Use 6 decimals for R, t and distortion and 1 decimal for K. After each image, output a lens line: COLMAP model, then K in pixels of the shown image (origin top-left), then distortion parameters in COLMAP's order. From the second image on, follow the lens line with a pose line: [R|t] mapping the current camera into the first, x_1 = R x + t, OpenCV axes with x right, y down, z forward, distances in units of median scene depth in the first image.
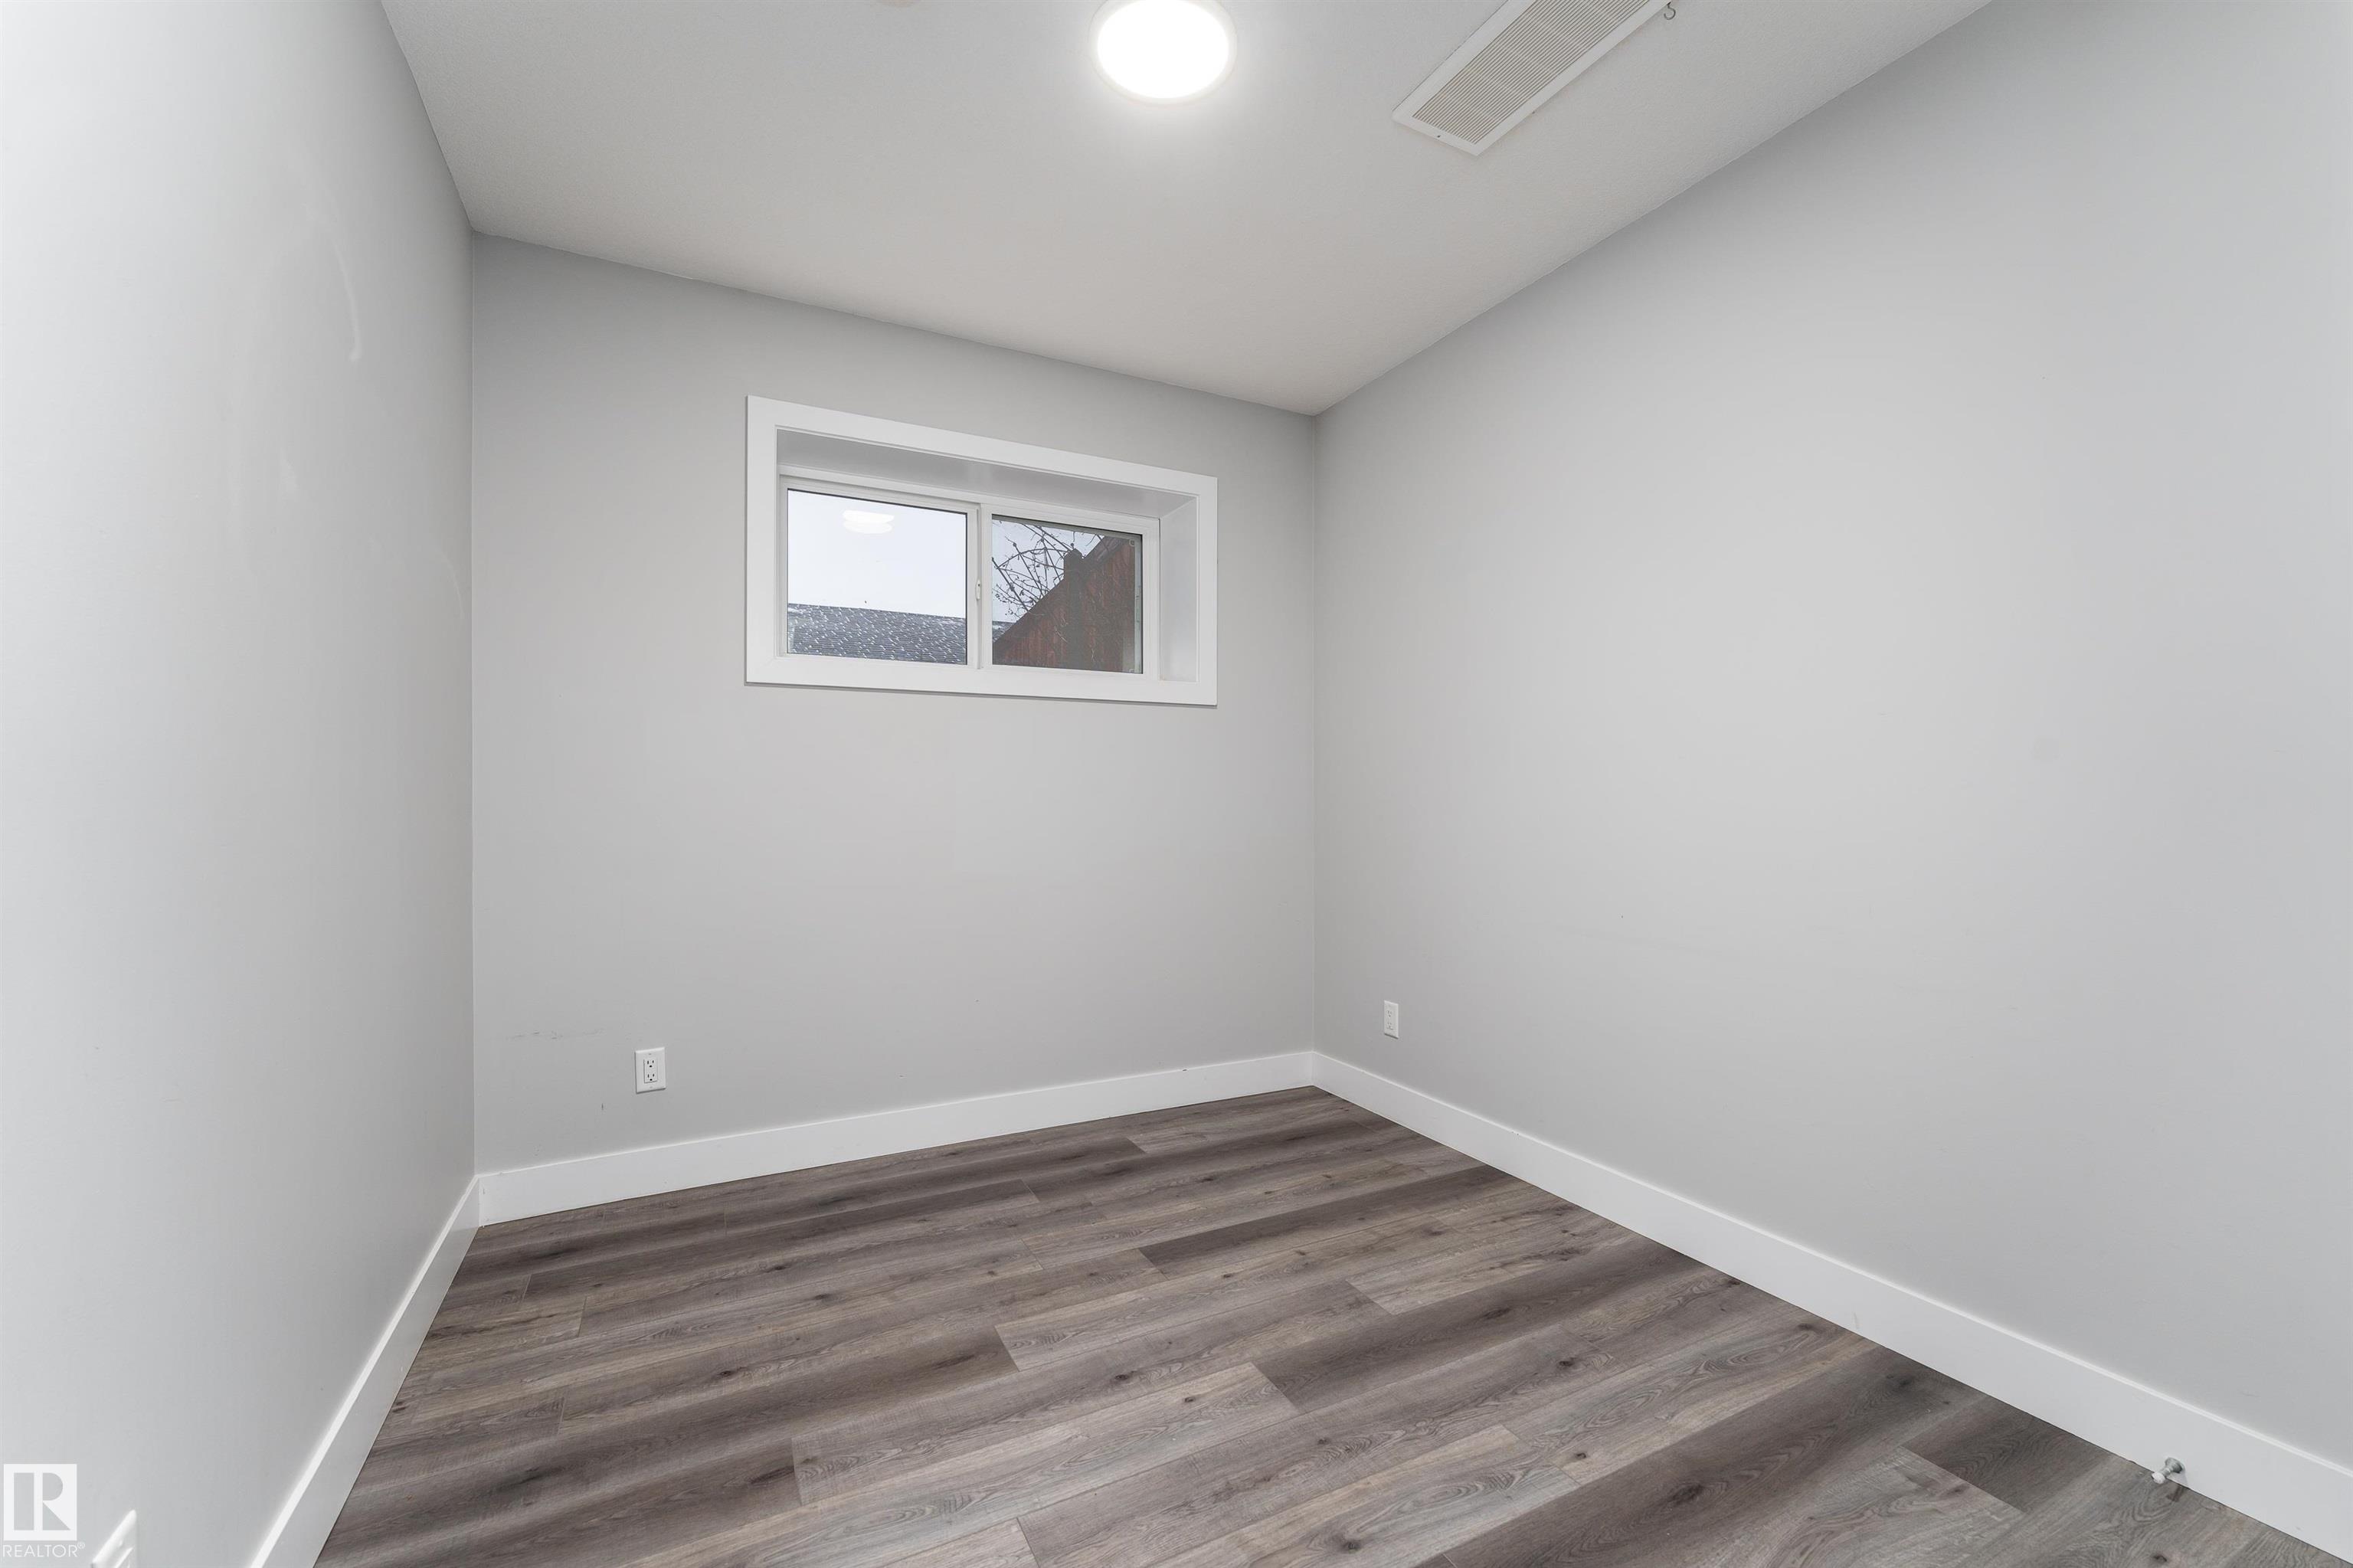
lens RADIAL K [[956.7, 0, 1183.0], [0, 956.7, 795.2], [0, 0, 1]] dist [0.001238, -0.000660]
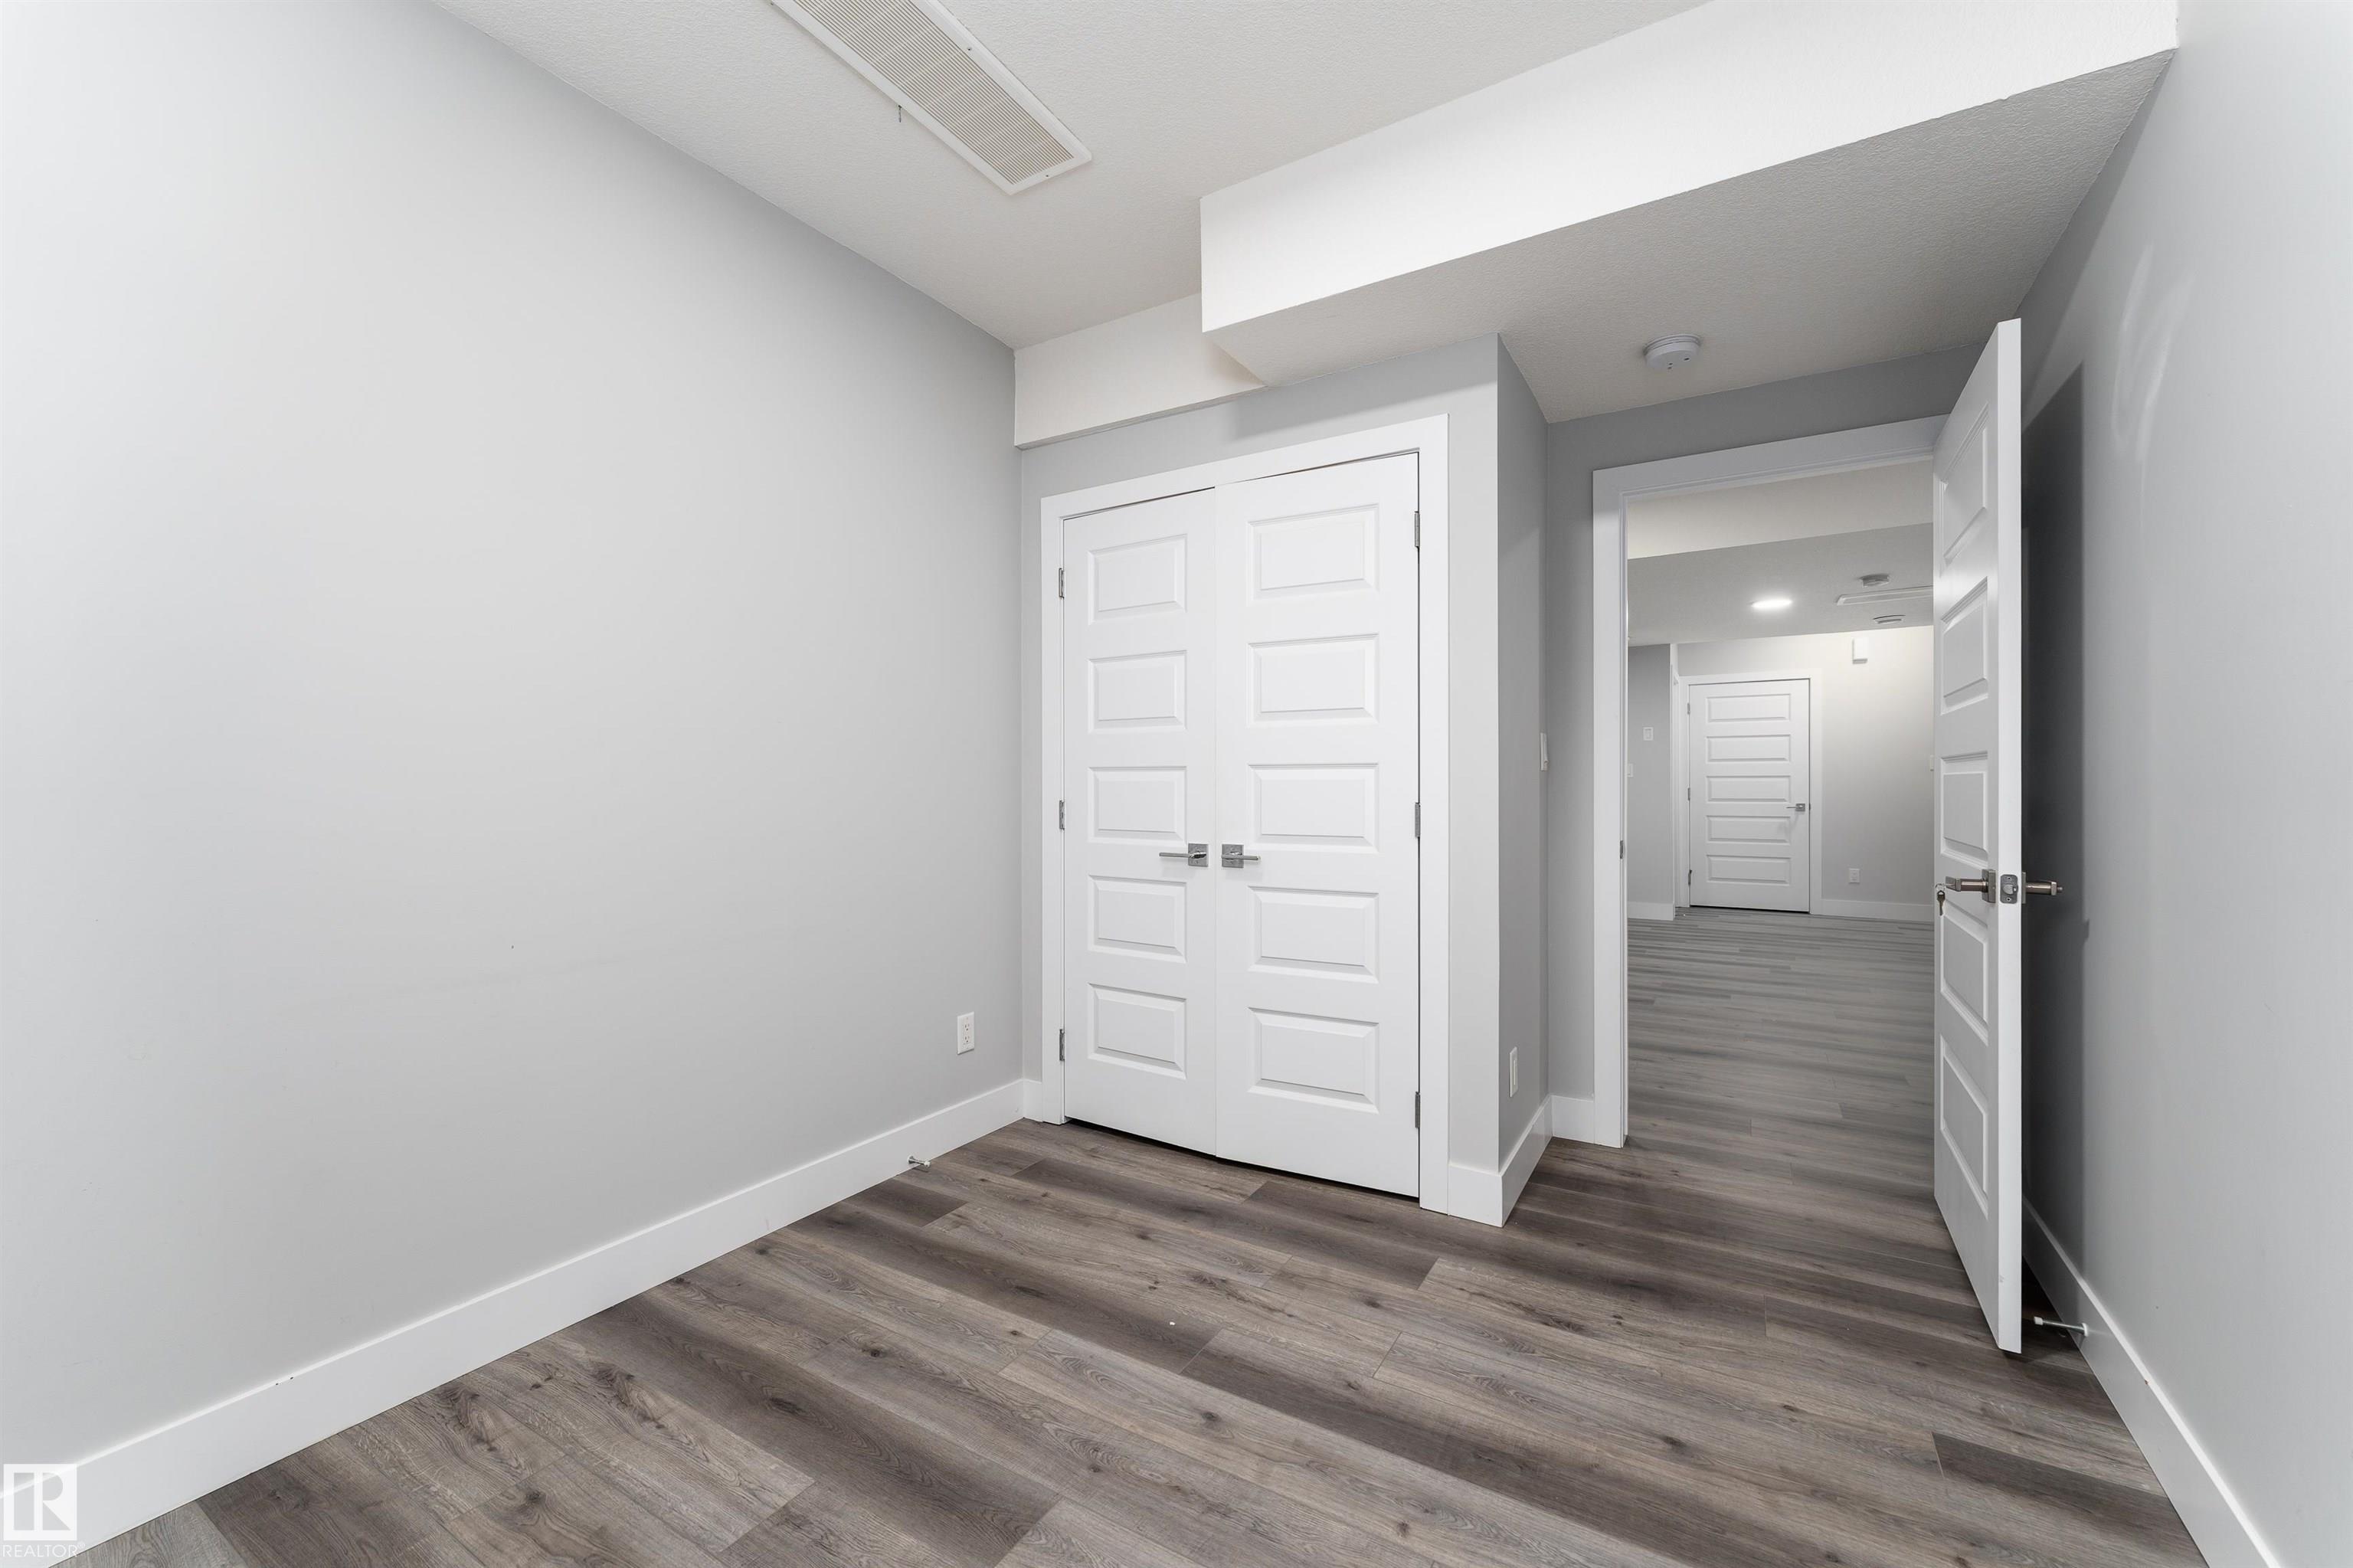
lens RADIAL K [[956.7, 0, 1174.9], [0, 956.7, 785.0], [0, 0, 1]] dist [0.001238, -0.000660]
pose [[-0.520034, 0.001968, 0.854143, -0.623900], [0.010432, 0.999937, 0.004048, 0.004157], [-0.854082, 0.011015, -0.520022, 1.270953]]
